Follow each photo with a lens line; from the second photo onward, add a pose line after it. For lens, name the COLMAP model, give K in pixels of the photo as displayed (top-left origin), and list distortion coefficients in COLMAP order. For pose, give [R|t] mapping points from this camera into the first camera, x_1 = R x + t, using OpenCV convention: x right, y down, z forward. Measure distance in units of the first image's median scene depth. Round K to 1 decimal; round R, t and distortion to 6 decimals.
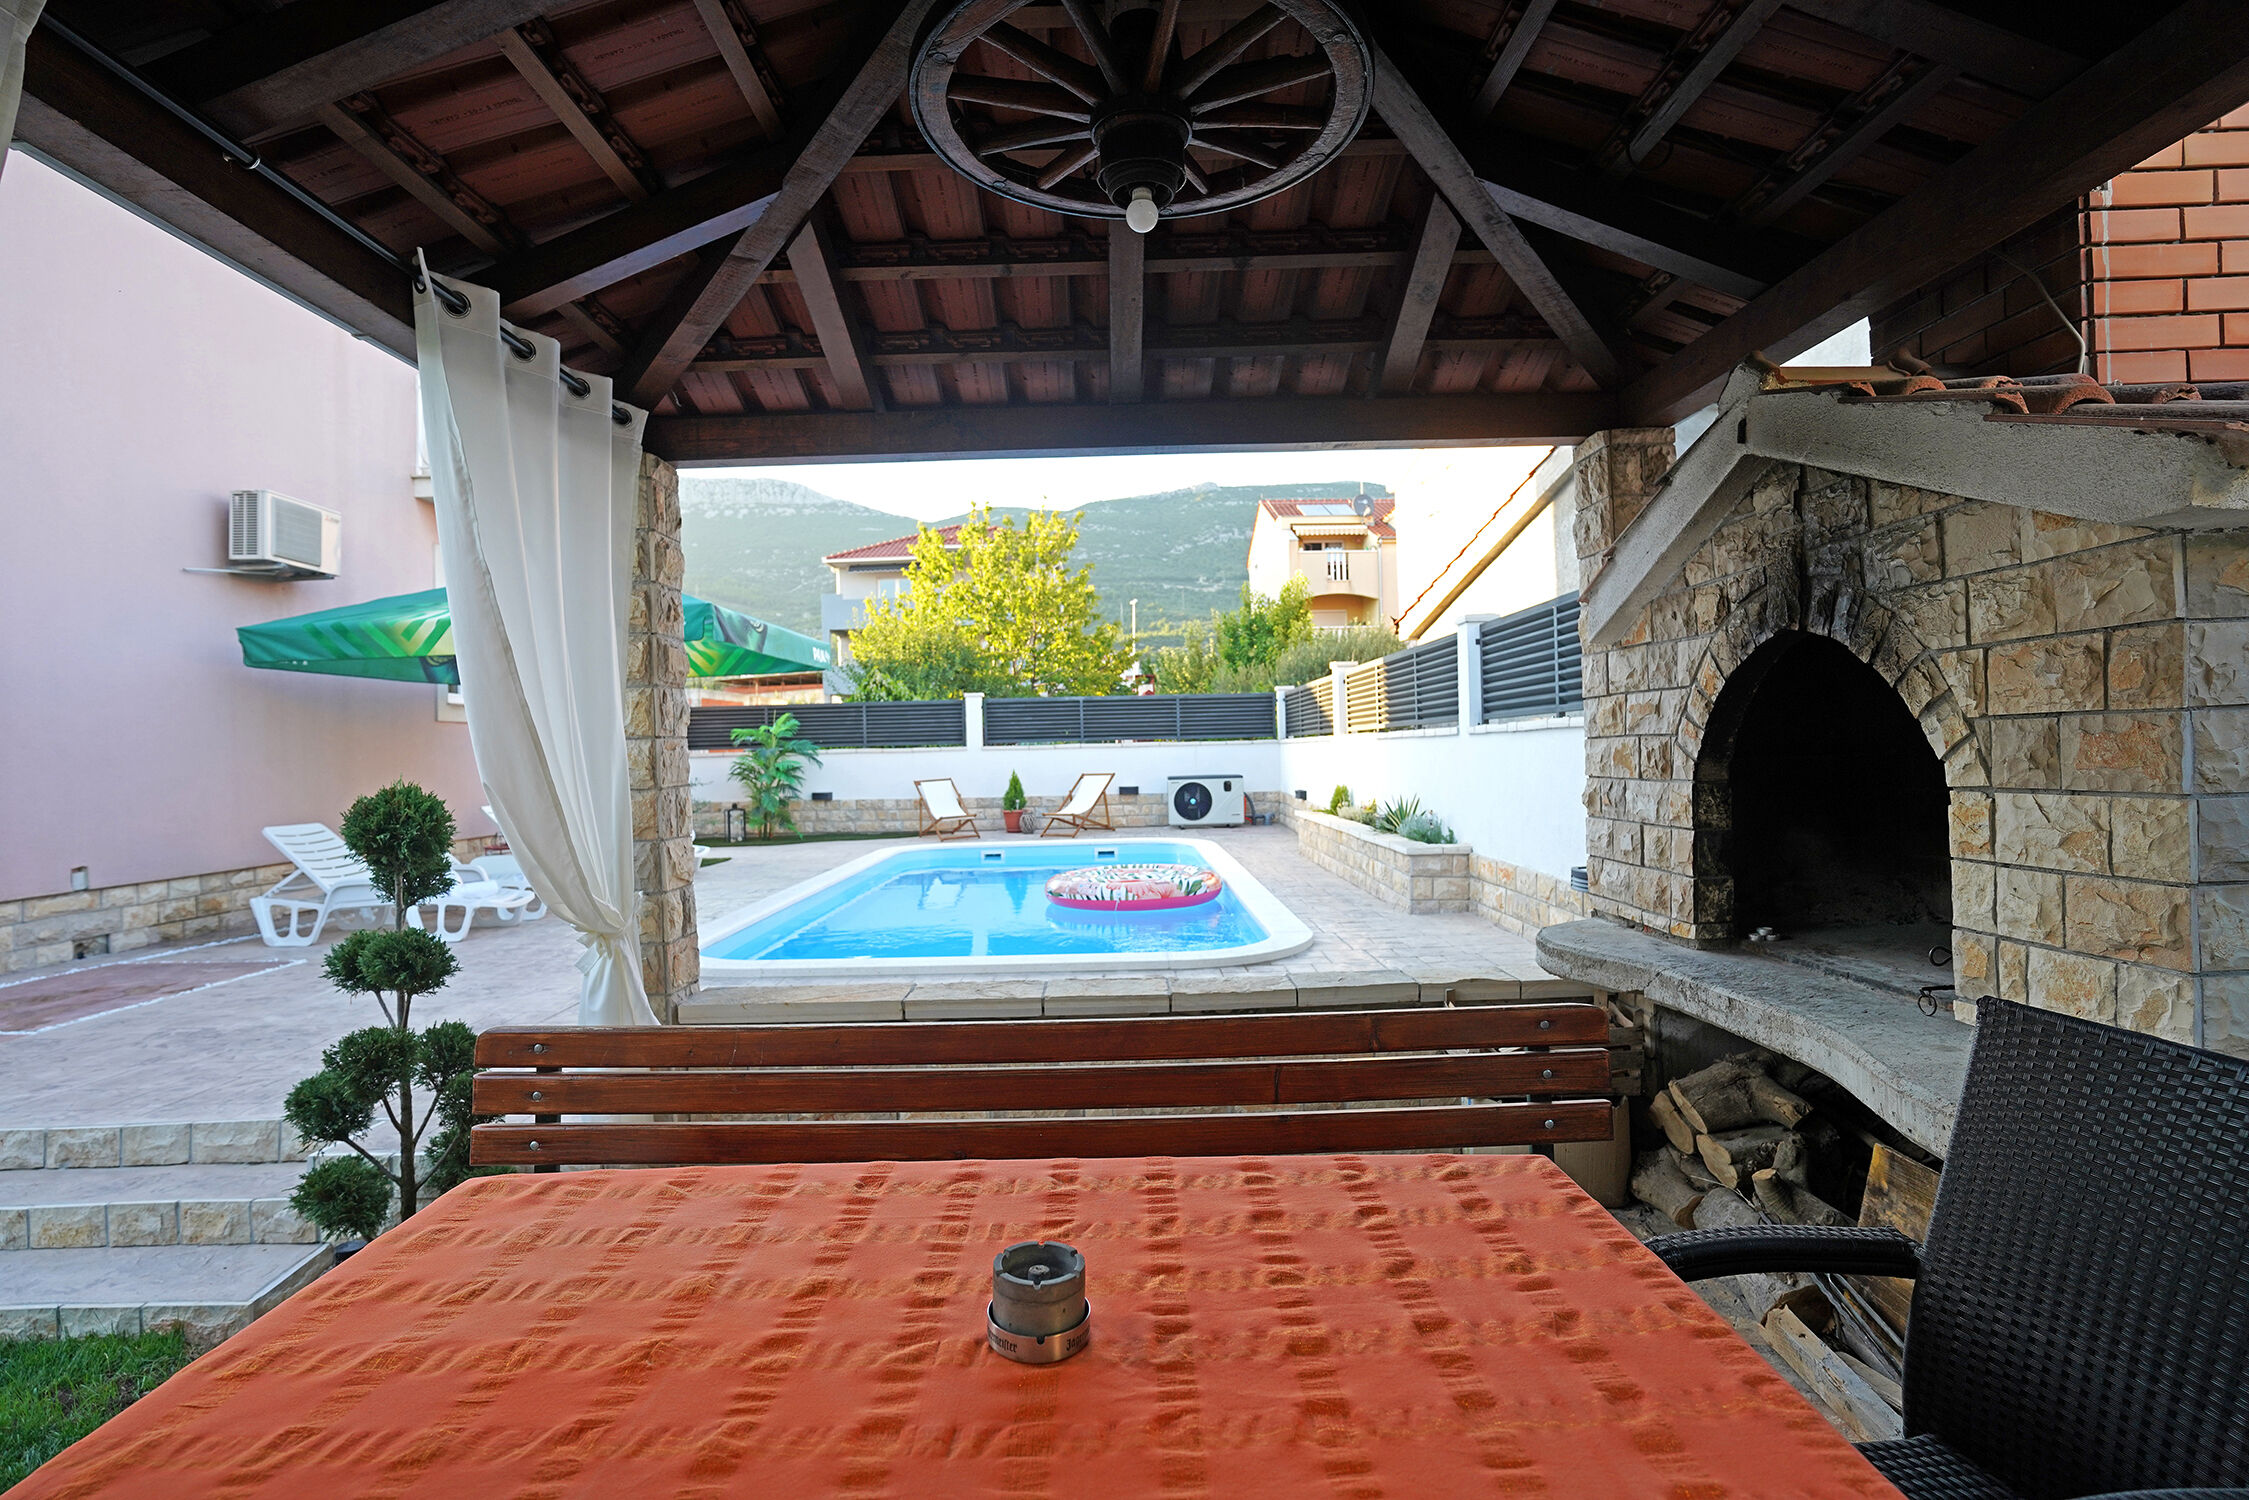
lens RADIAL K [[1096.1, 0, 1123.2], [0, 1096.1, 754.8], [0, 0, 1]] dist [-0.075747, 0.031148]
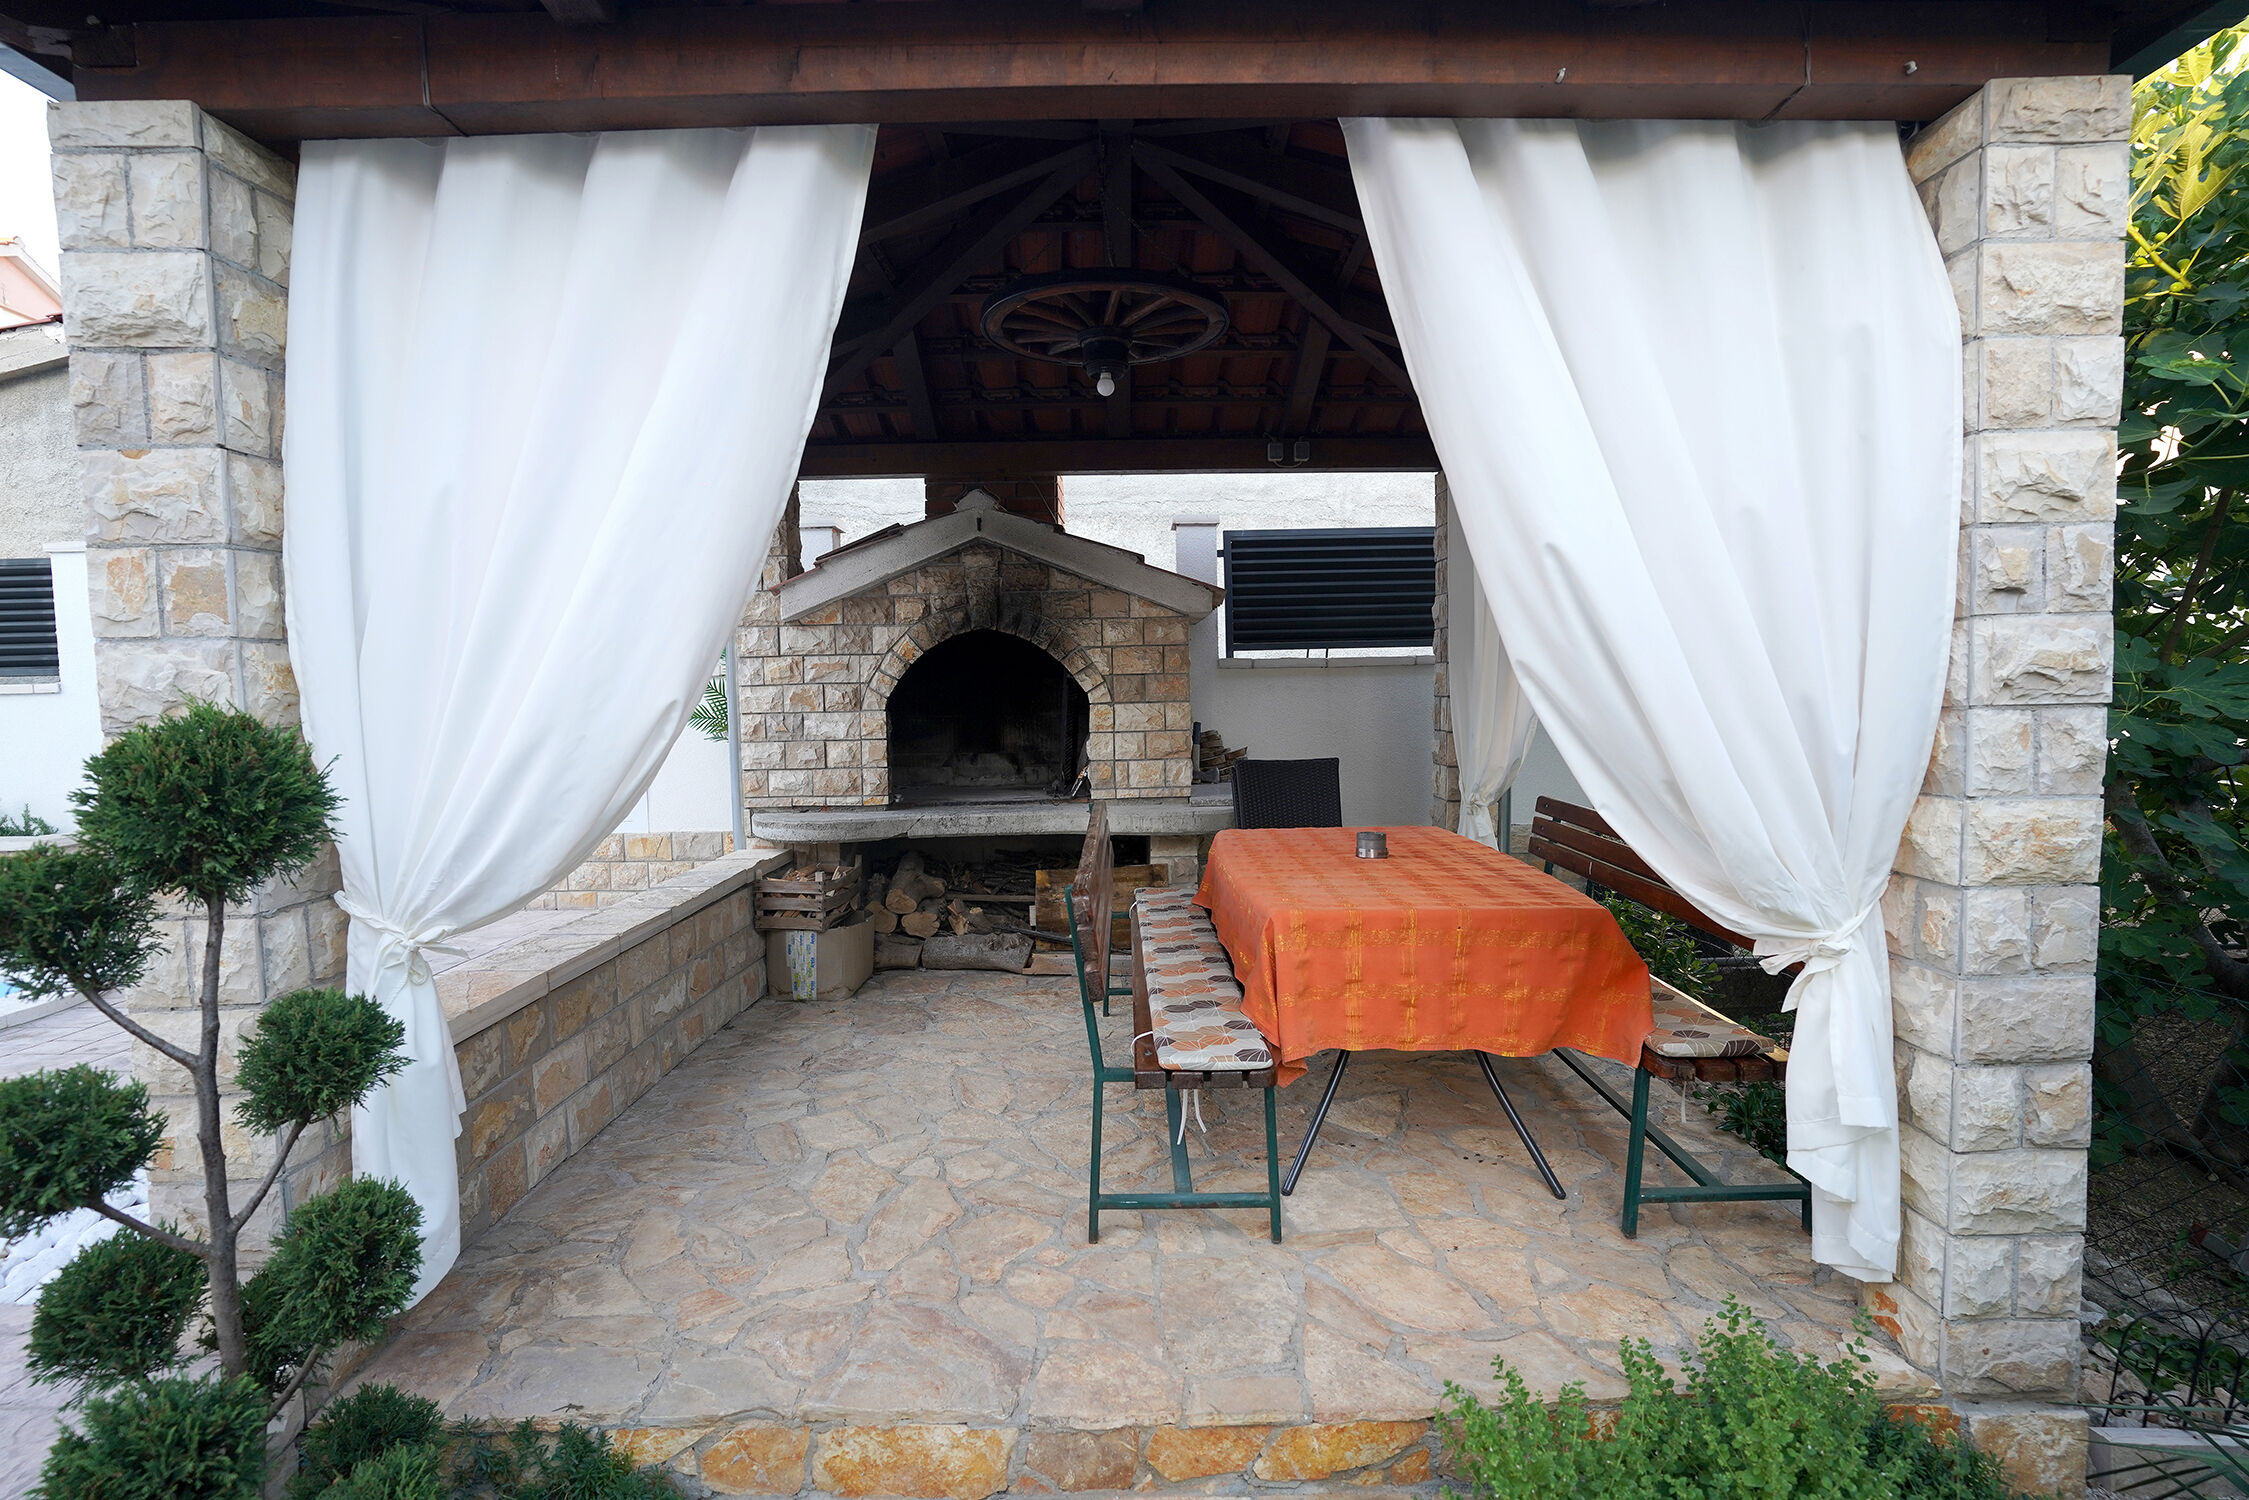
lens RADIAL K [[1096.1, 0, 1124.9], [0, 1096.1, 762.3], [0, 0, 1]] dist [-0.075747, 0.031148]
pose [[0.004416, -0.042128, 0.999102, -1.158262], [0.021137, 0.998893, 0.042026, 0.040735], [-0.999767, 0.020933, 0.005302, 0.602771]]
